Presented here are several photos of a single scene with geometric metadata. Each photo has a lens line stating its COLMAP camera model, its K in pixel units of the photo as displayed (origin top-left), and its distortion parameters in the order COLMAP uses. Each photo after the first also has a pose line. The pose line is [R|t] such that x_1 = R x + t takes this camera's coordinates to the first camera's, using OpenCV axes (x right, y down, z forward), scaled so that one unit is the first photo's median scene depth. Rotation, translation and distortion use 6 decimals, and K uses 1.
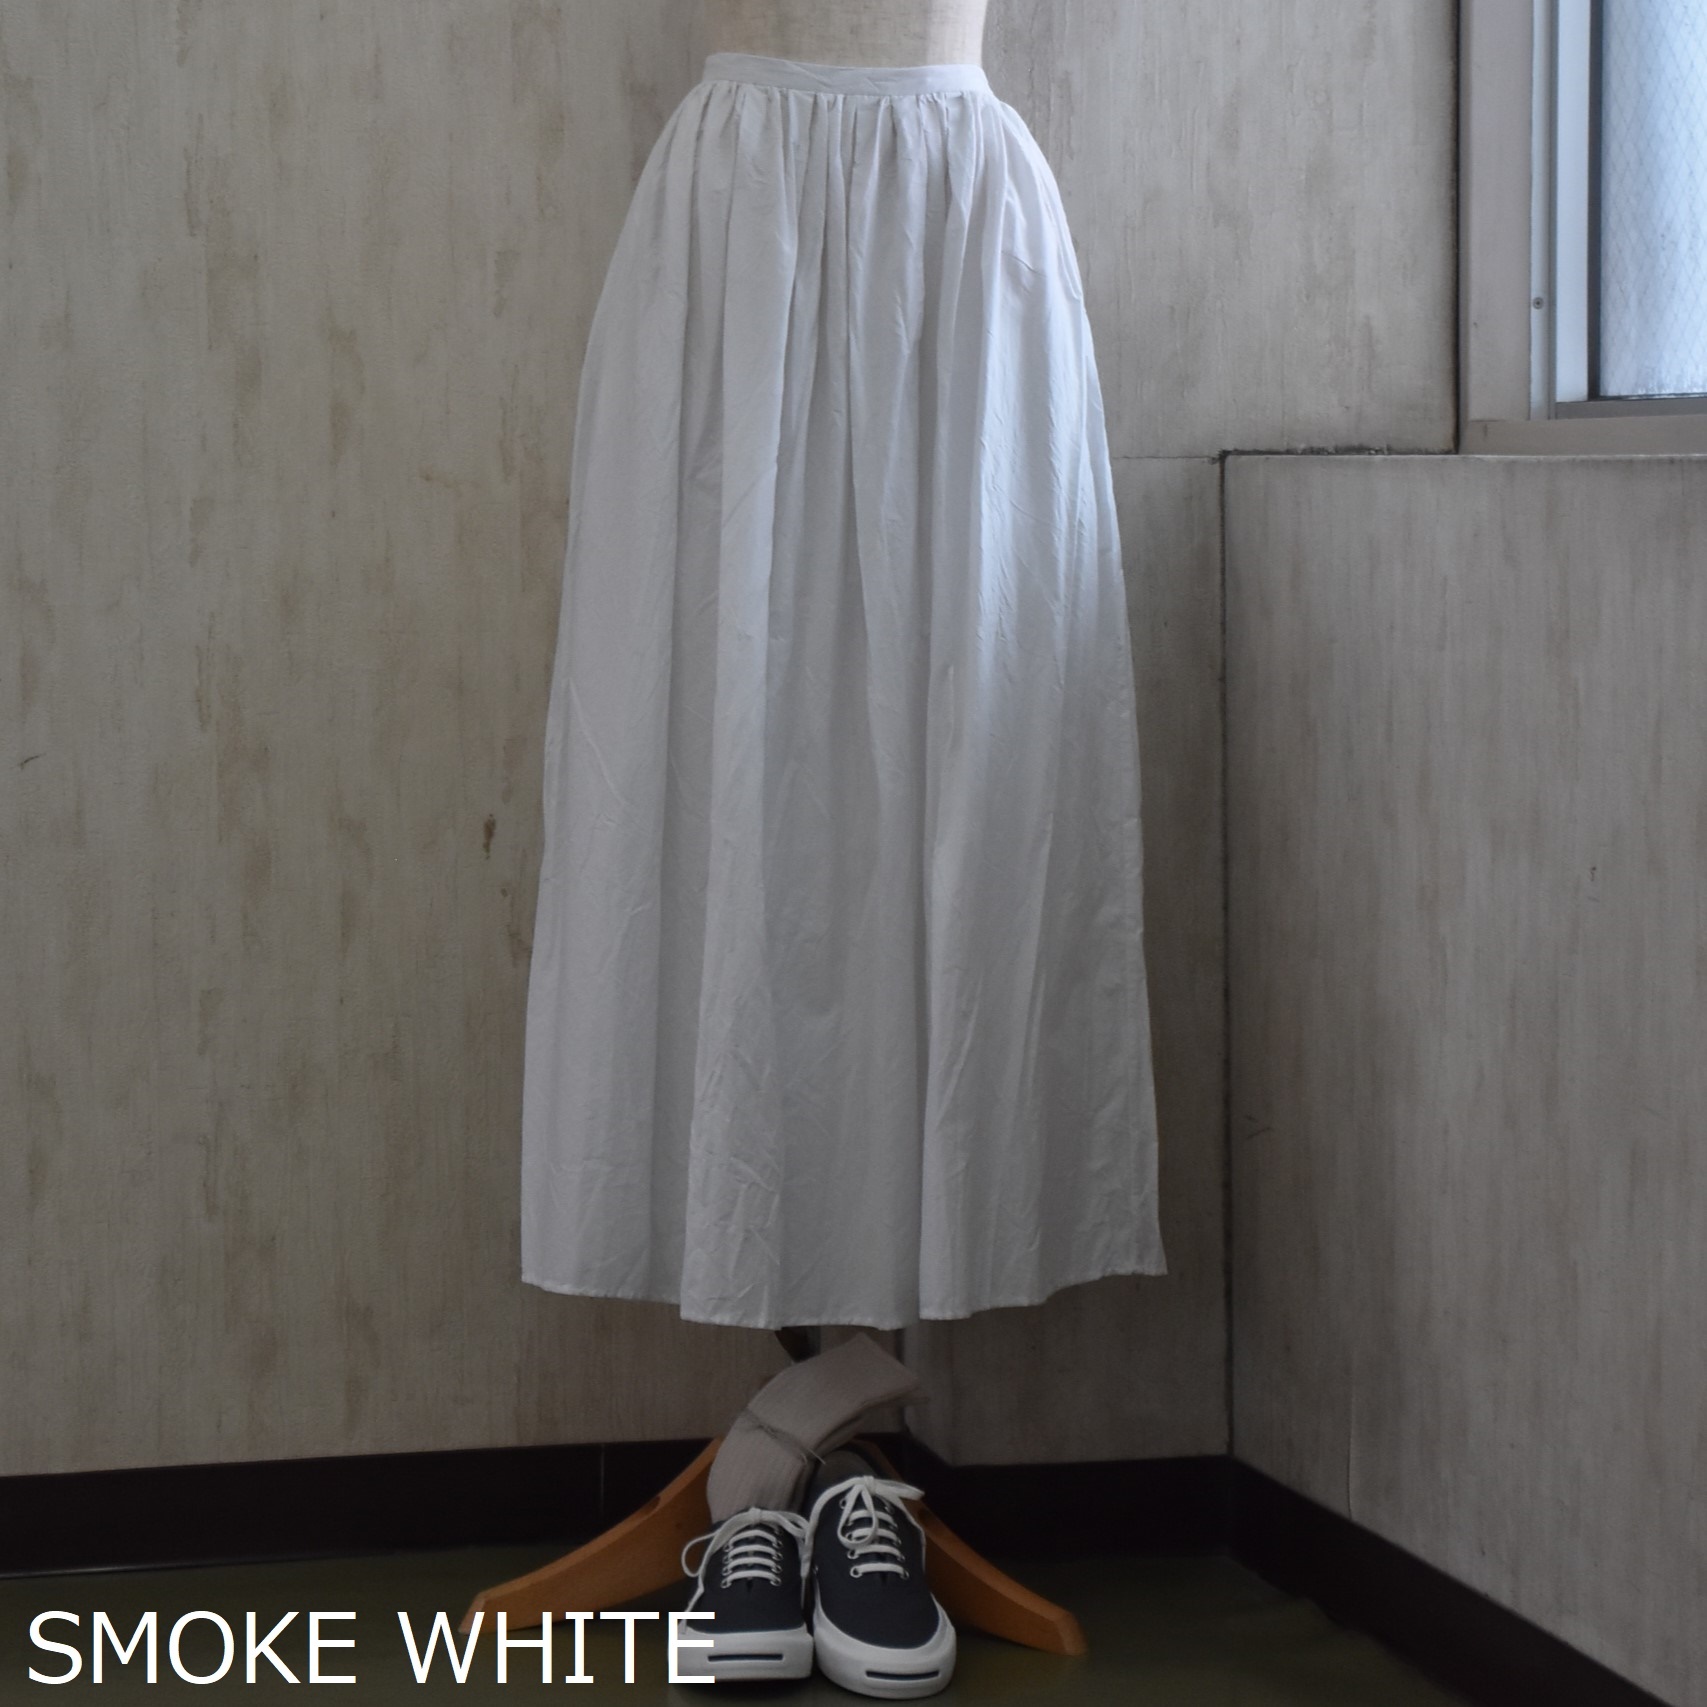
lens RADIAL K [[4875.3, 0, 854.0], [0, 4875.3, 764.5], [0, 0, 1]] dist [0.300892, 0.276799]
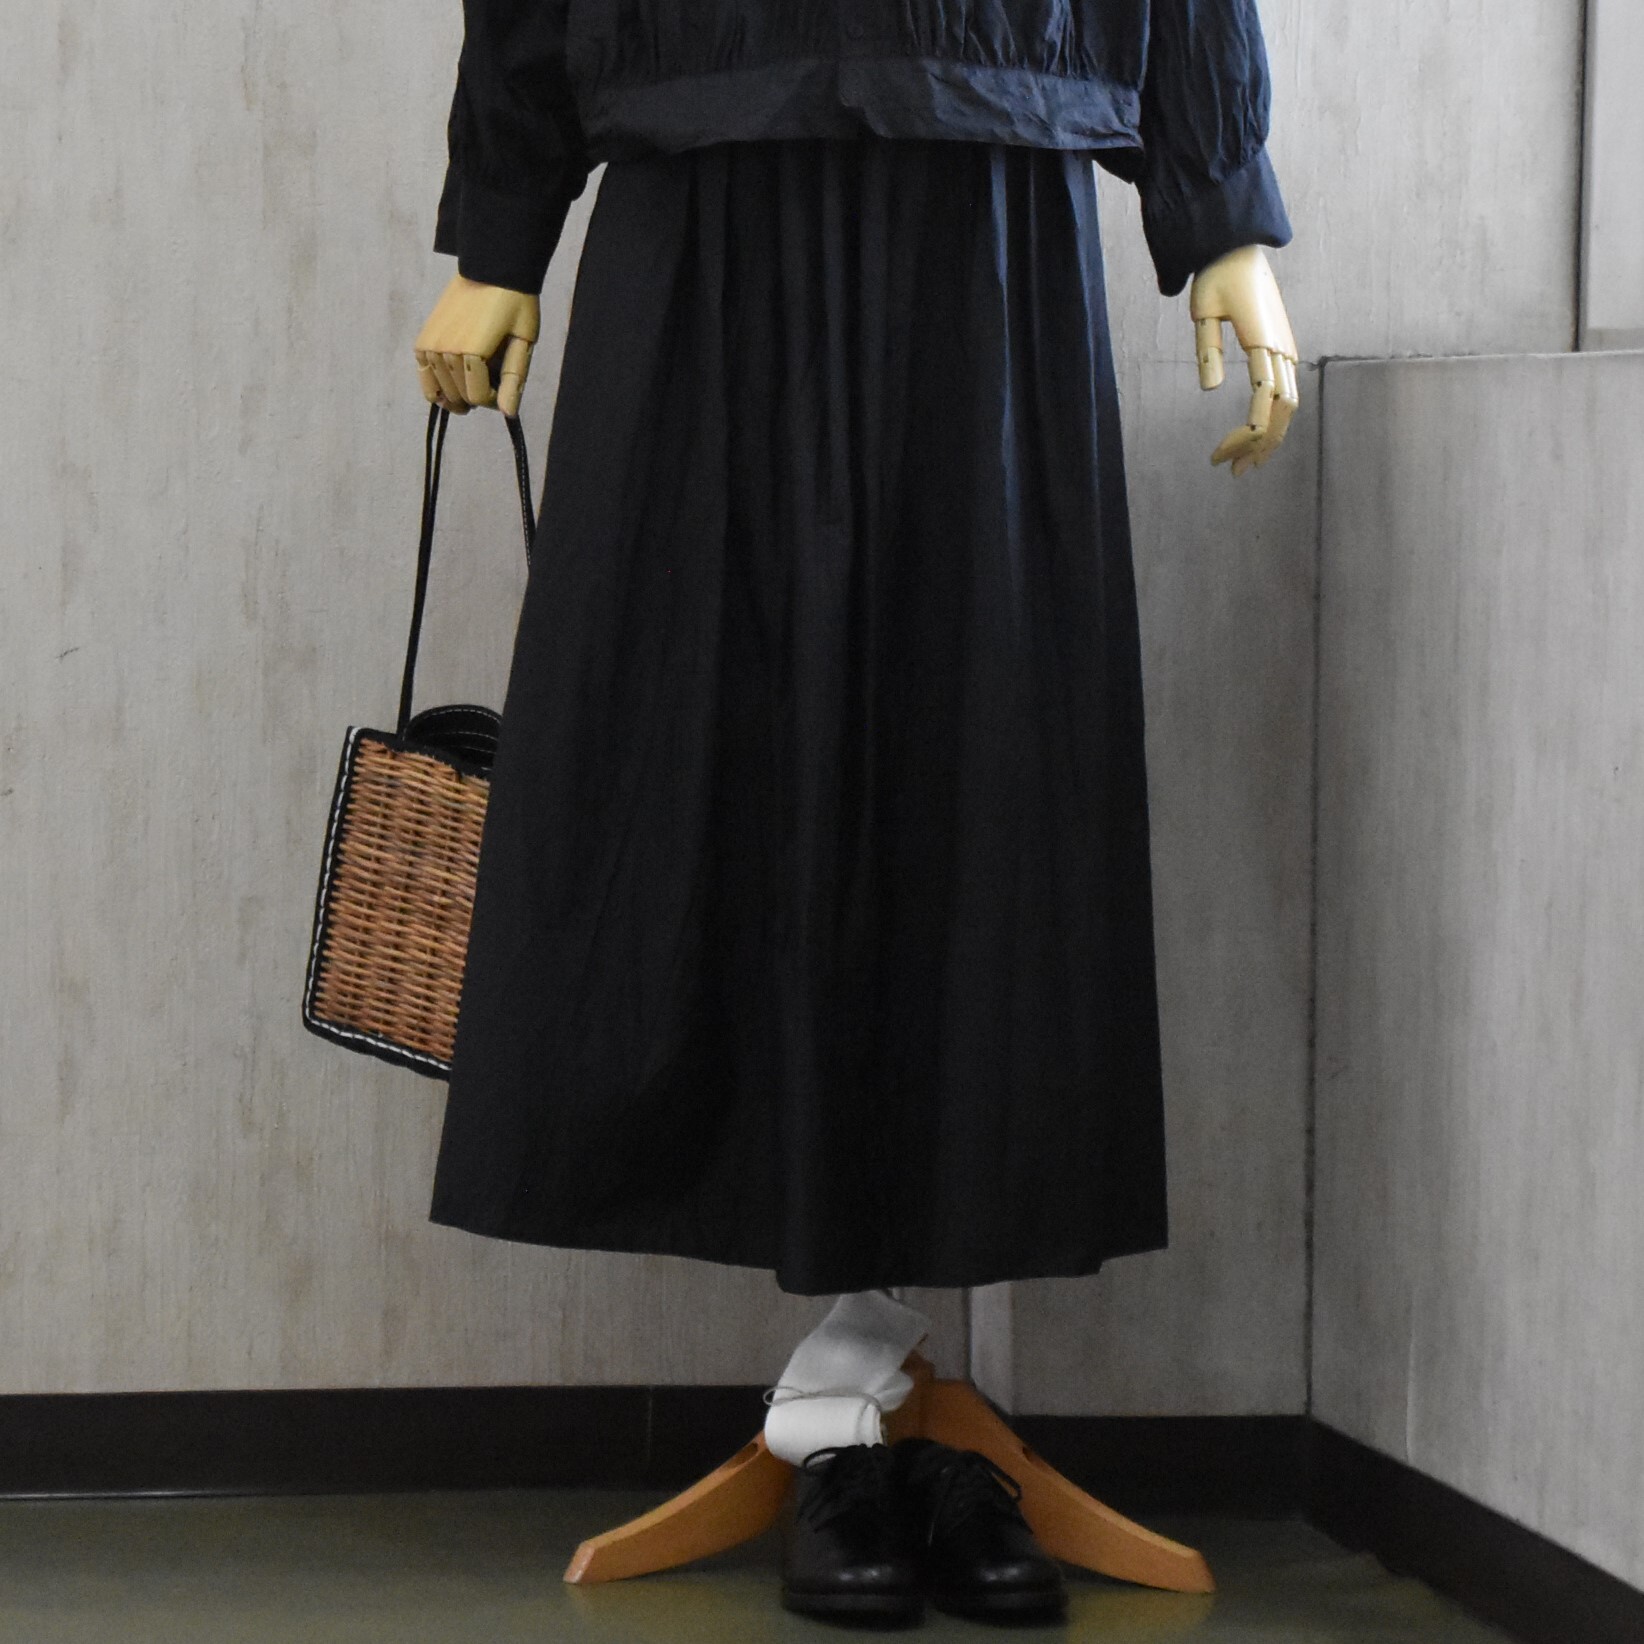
lens RADIAL K [[6436.9, 0, 874.3], [0, 6436.9, 820.8], [0, 0, 1]] dist [0.598203, -1.467630]
pose [[0.997963, 0.023261, -0.059401, 0.065763], [-0.023696, 0.999697, -0.006623, 0.036495], [0.059229, 0.008017, 0.998212, -0.259712]]
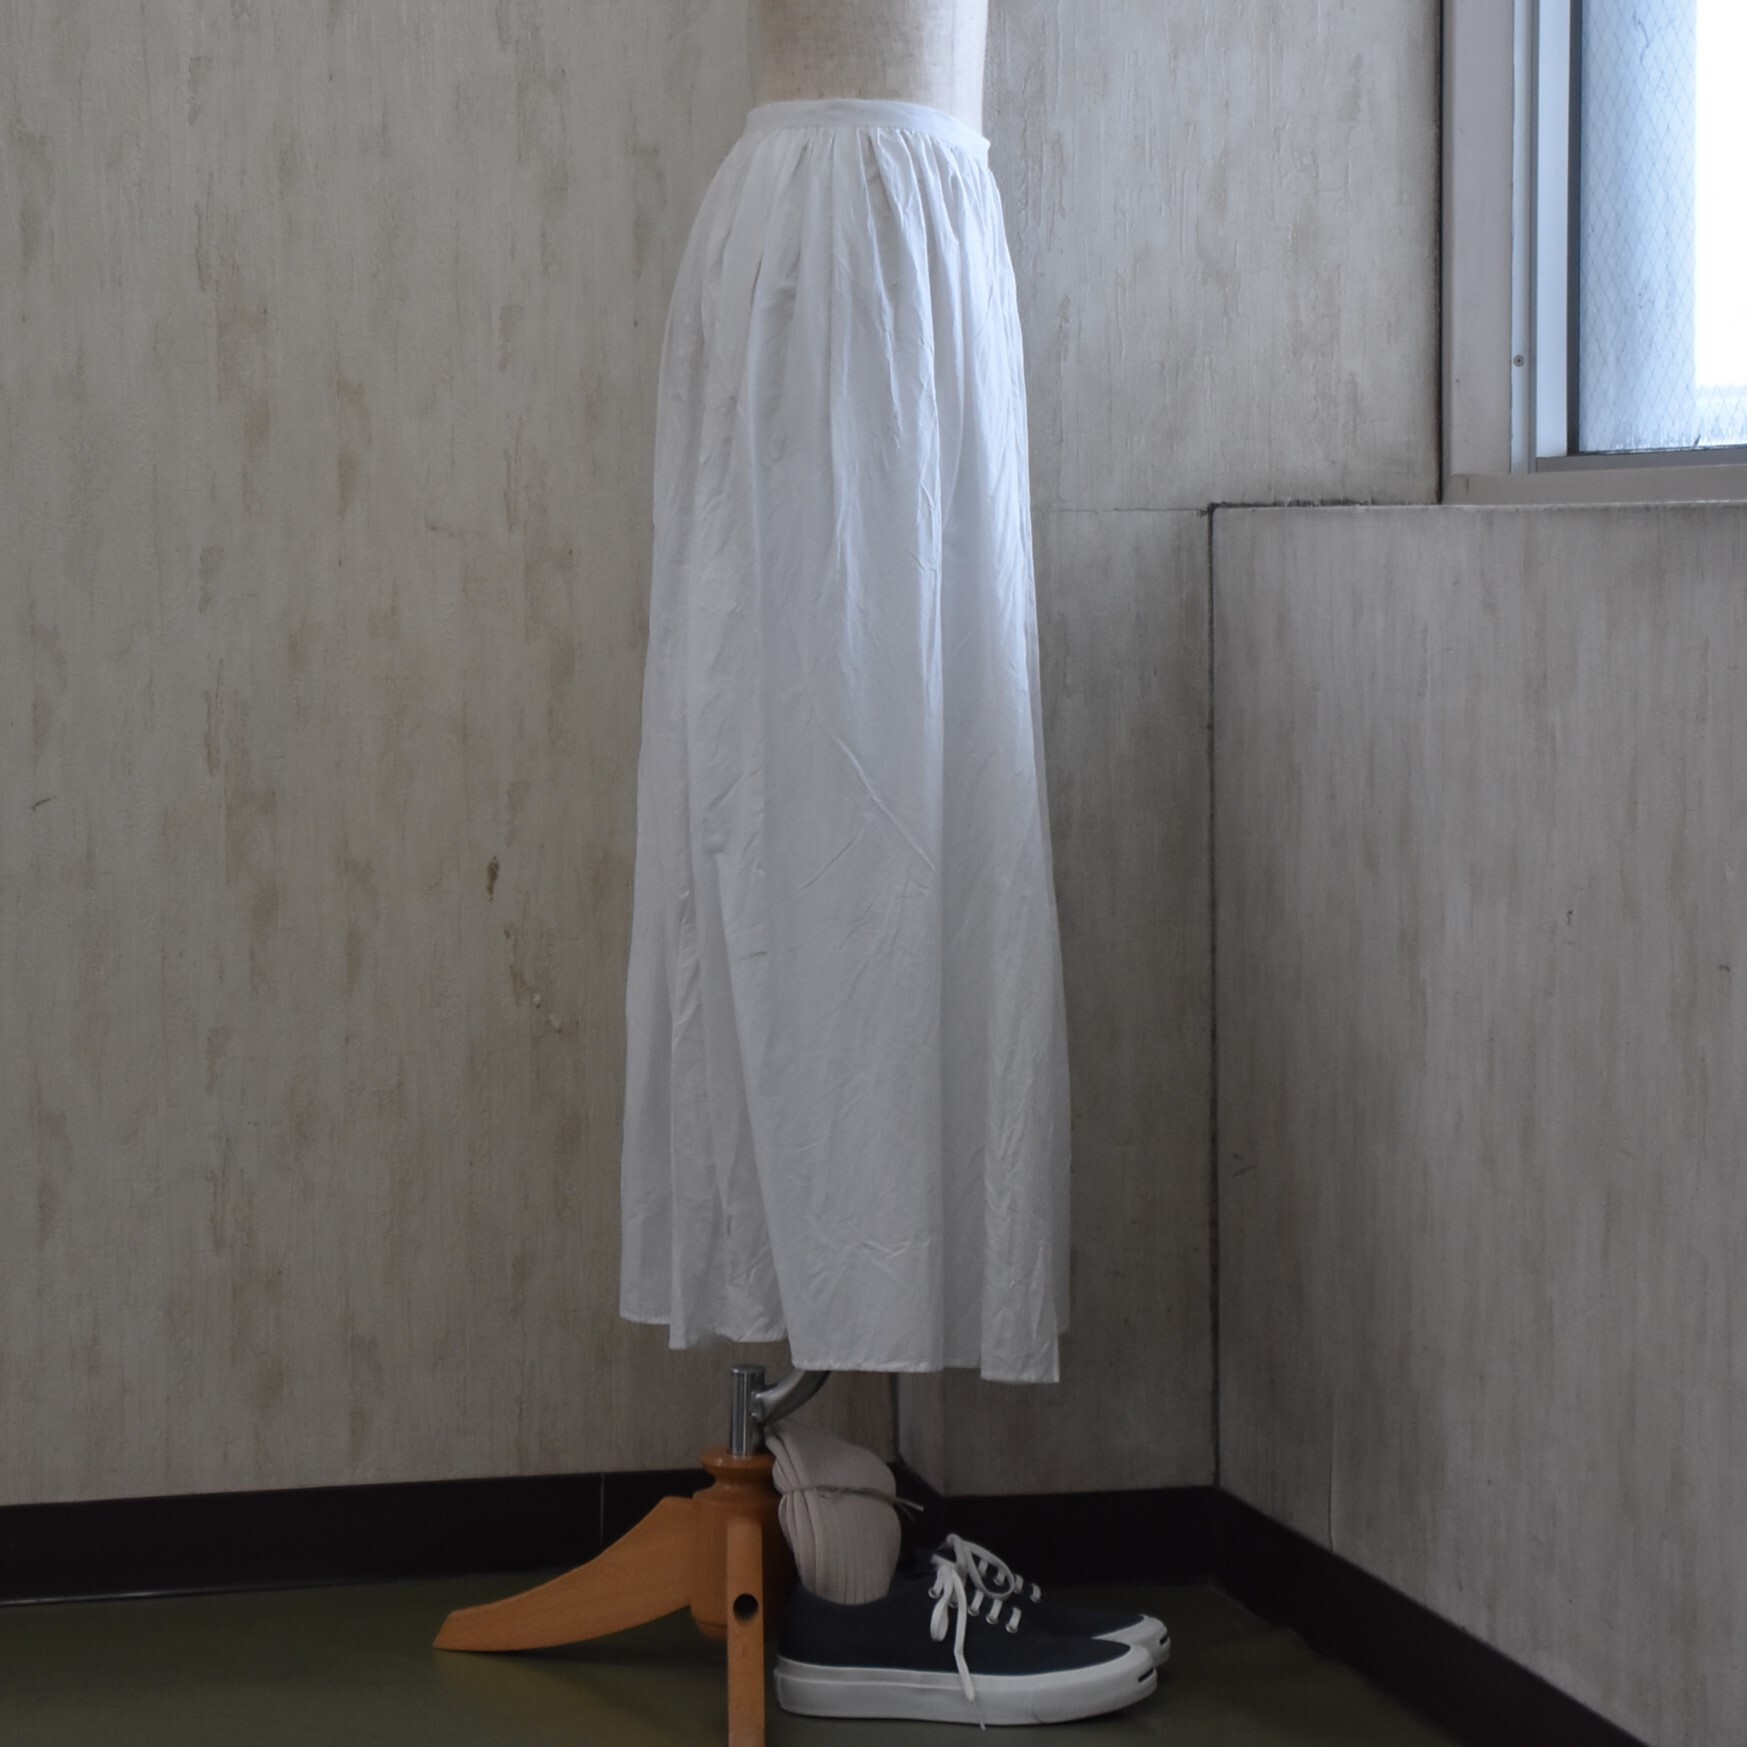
lens RADIAL K [[4526.9, 0, 895.6], [0, 4526.9, 790.7], [0, 0, 1]] dist [0.236881, 0.326547]
pose [[0.999996, 0.002638, -0.000282, 0.009899], [-0.002640, 0.999979, -0.005958, 0.001762], [0.000266, 0.005959, 0.999982, 0.051777]]
